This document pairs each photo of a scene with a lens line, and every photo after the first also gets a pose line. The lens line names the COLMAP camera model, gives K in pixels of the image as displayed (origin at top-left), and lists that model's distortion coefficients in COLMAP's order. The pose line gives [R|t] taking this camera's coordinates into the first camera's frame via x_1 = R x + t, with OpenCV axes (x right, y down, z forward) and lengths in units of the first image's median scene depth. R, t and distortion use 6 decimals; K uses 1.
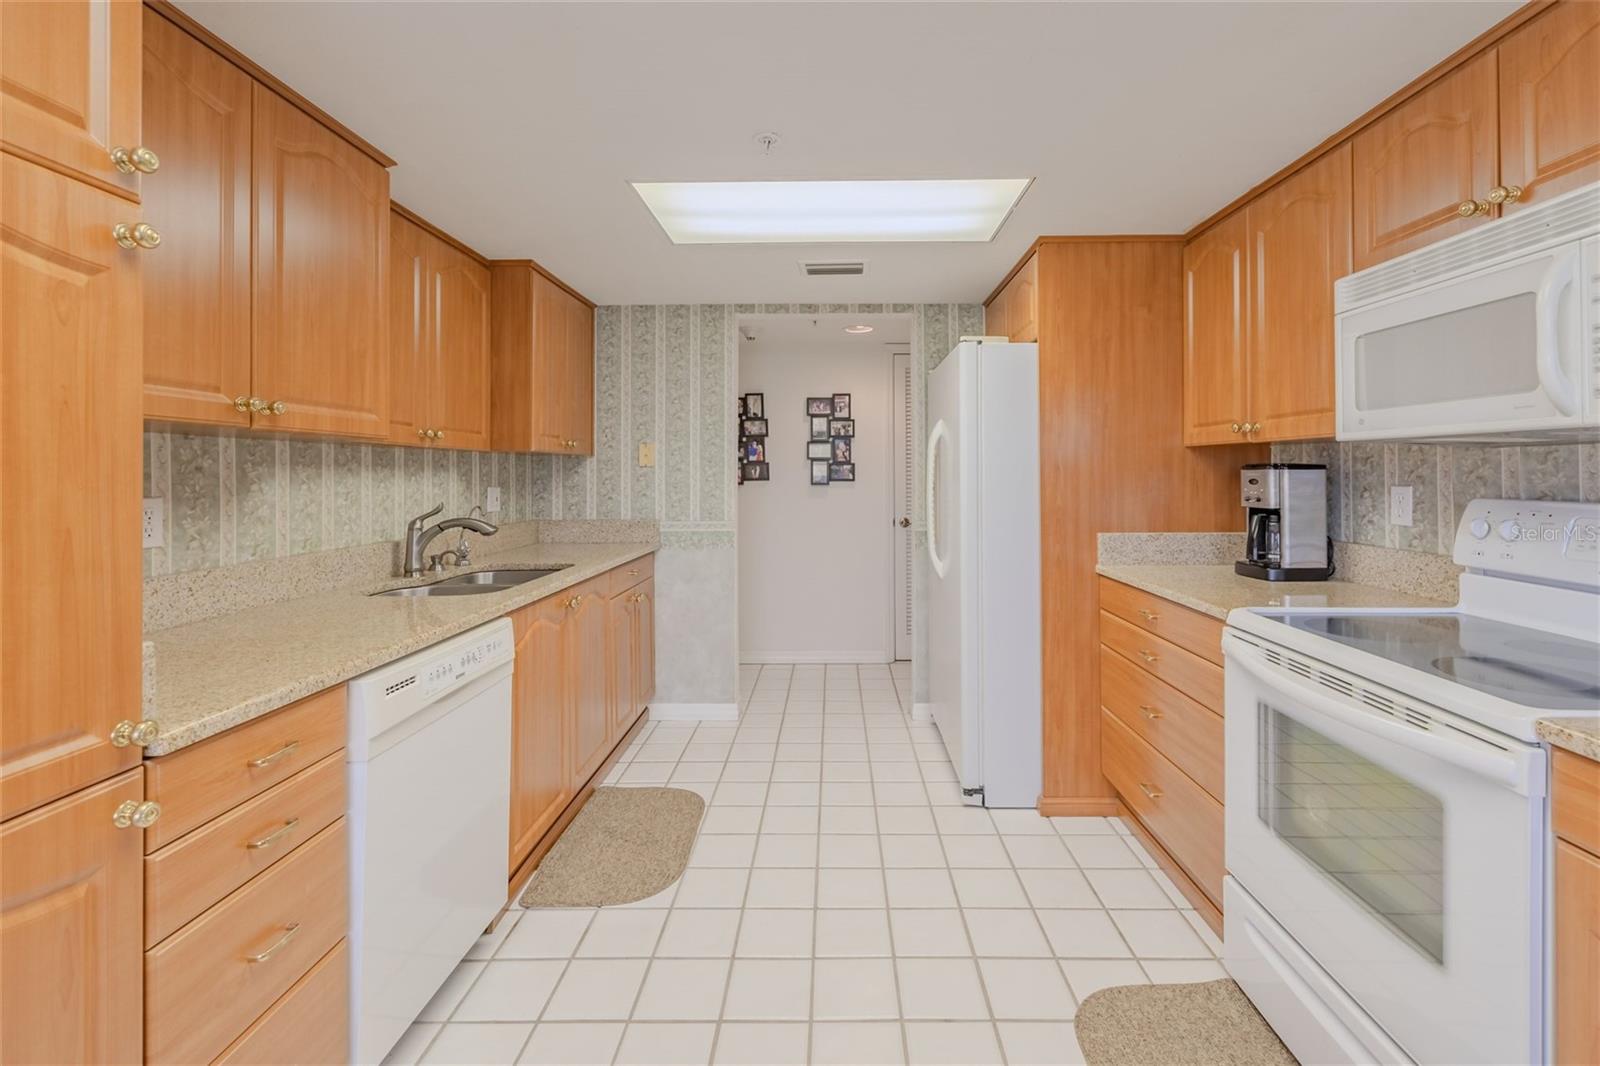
lens RADIAL K [[672.1, 0, 833.0], [0, 672.1, 473.1], [0, 0, 1]] dist [0.000625, -0.000678]
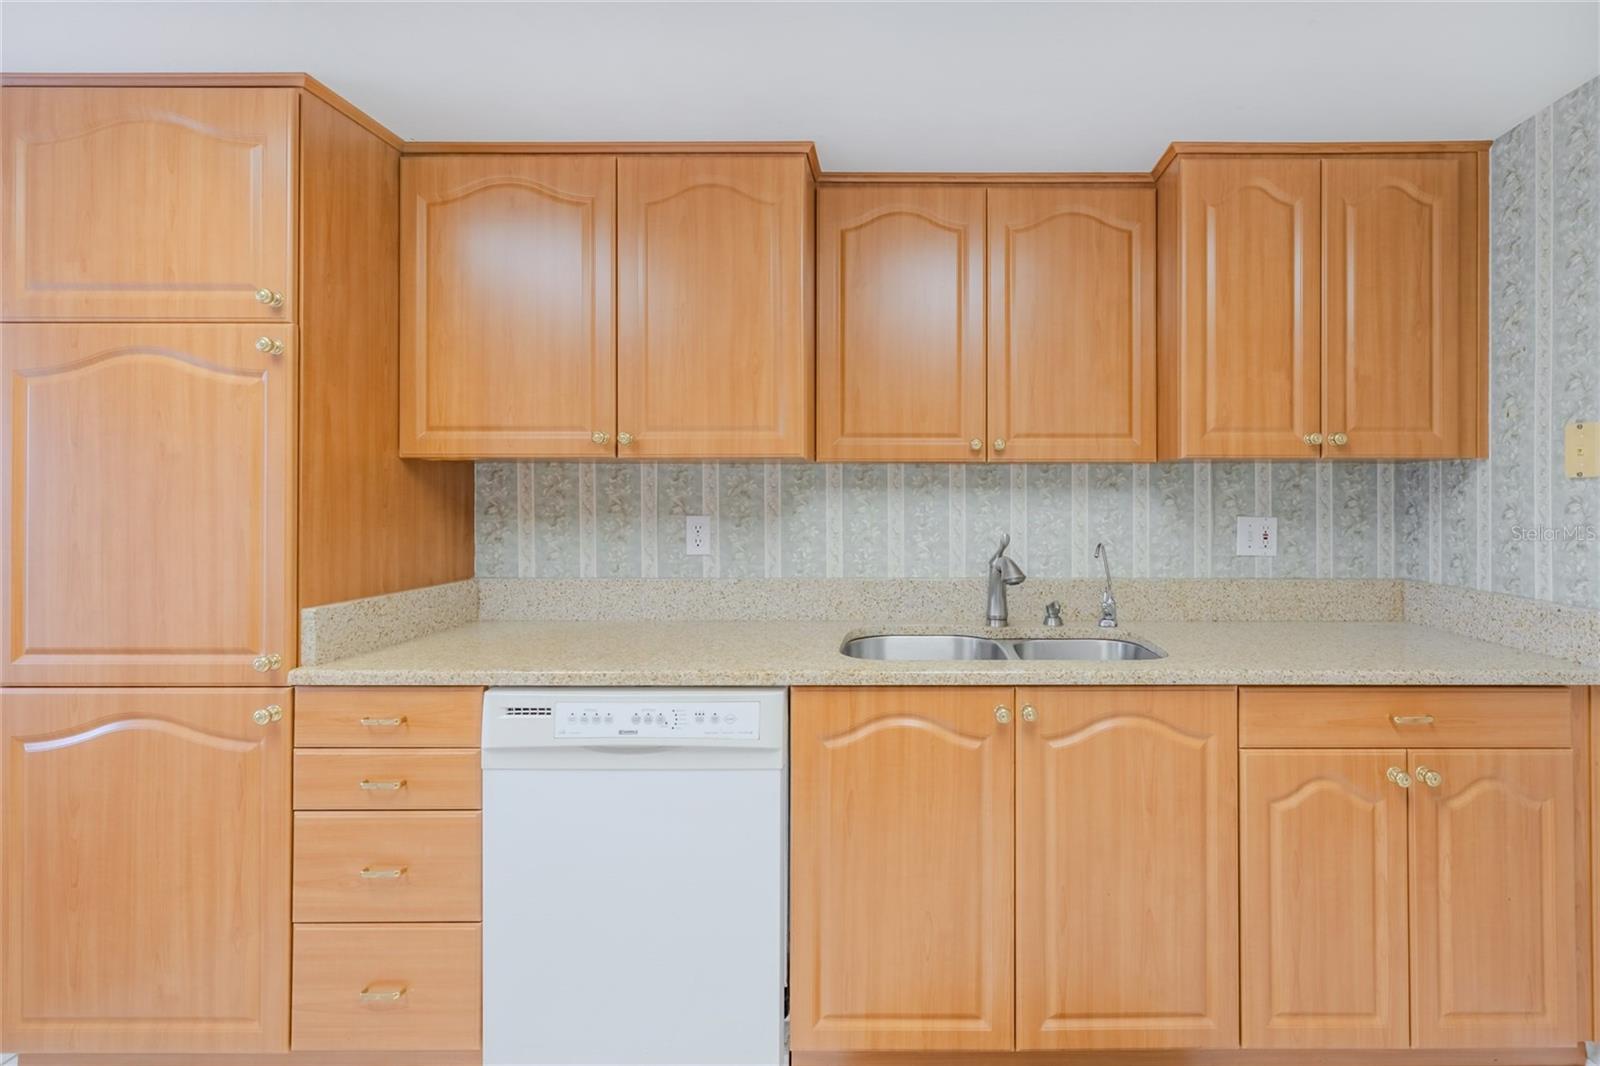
lens RADIAL K [[745.3, 0, 797.0], [0, 745.3, 501.2], [0, 0, 1]] dist [0.014311, 0.000111]
pose [[0.028621, 0.010084, -0.999539, 0.331884], [0.002118, 0.999946, 0.010148, -0.003300], [0.999588, -0.002407, 0.028598, 0.975023]]
